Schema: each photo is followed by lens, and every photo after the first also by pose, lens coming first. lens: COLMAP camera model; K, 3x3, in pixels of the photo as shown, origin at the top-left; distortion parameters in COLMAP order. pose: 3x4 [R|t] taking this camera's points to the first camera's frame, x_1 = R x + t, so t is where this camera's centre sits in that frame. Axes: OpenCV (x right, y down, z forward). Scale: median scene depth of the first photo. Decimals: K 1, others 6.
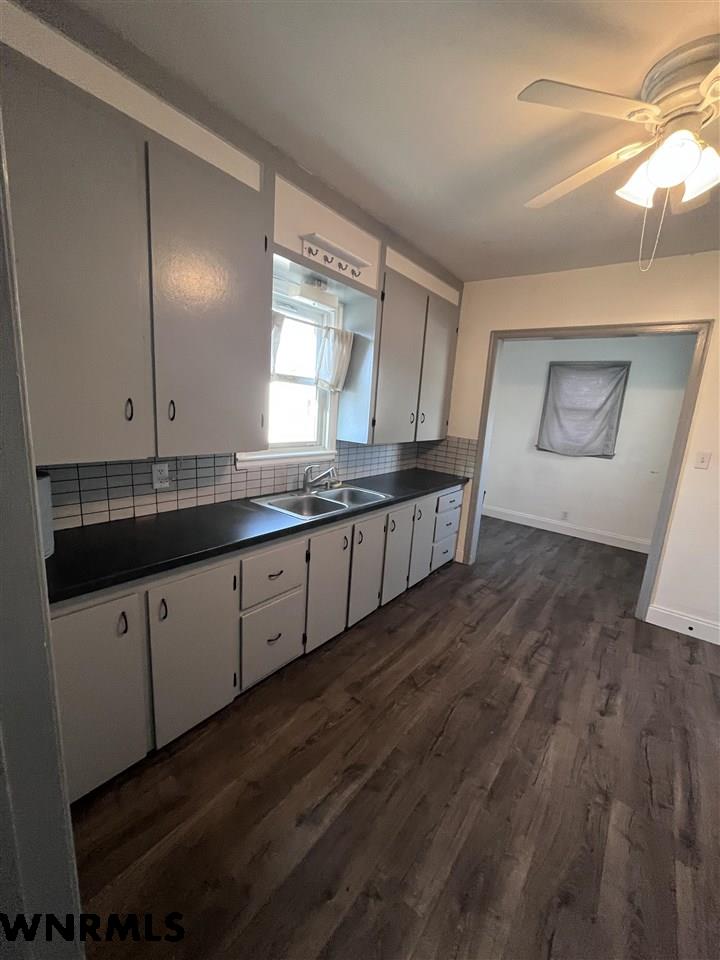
lens RADIAL K [[386.0, 0, 365.1], [0, 386.0, 479.1], [0, 0, 1]] dist [-0.002570, 0.000582]
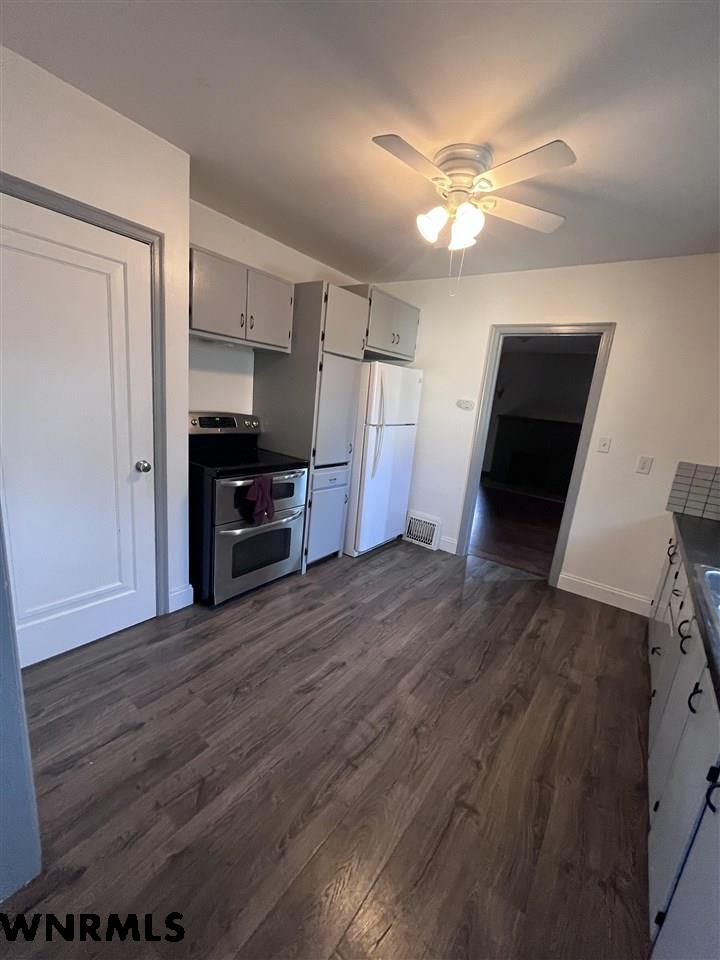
lens RADIAL K [[386.0, 0, 362.2], [0, 386.0, 480.8], [0, 0, 1]] dist [-0.002570, 0.000582]
pose [[-0.985732, -0.159769, -0.052966, 0.721483], [-0.167599, 0.902558, 0.396611, -0.305003], [-0.015561, 0.399829, -0.916457, 1.836659]]
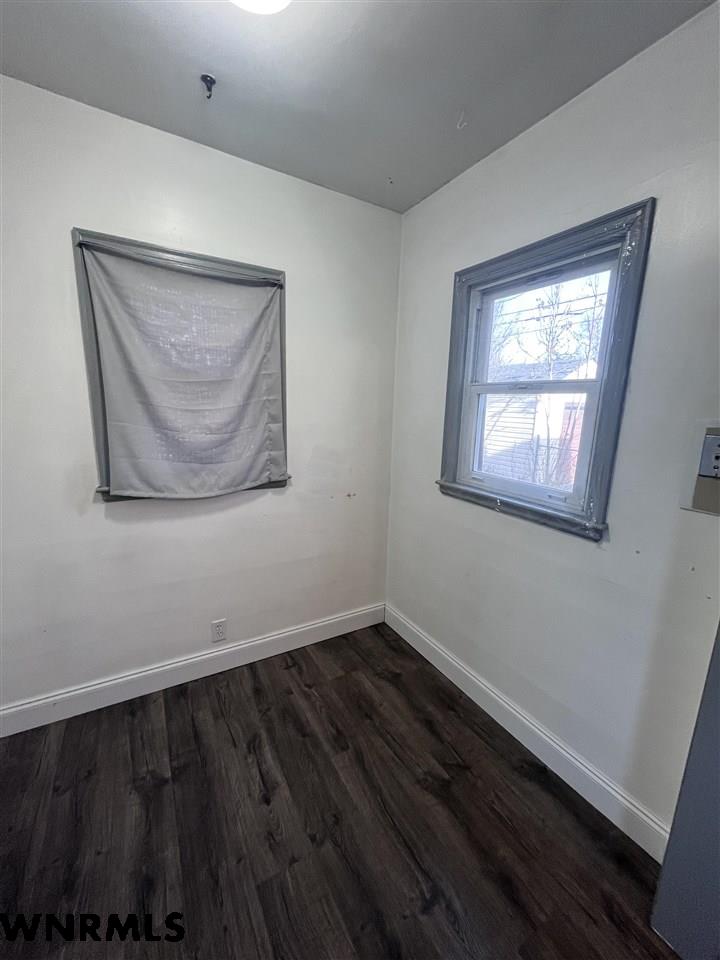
lens RADIAL K [[386.0, 0, 370.0], [0, 386.0, 483.3], [0, 0, 1]] dist [-0.002570, 0.000582]
pose [[0.363935, -0.239146, 0.900200, 0.171309], [0.173101, 0.967006, 0.186912, -0.086741], [-0.915198, 0.087802, 0.393323, 0.488844]]
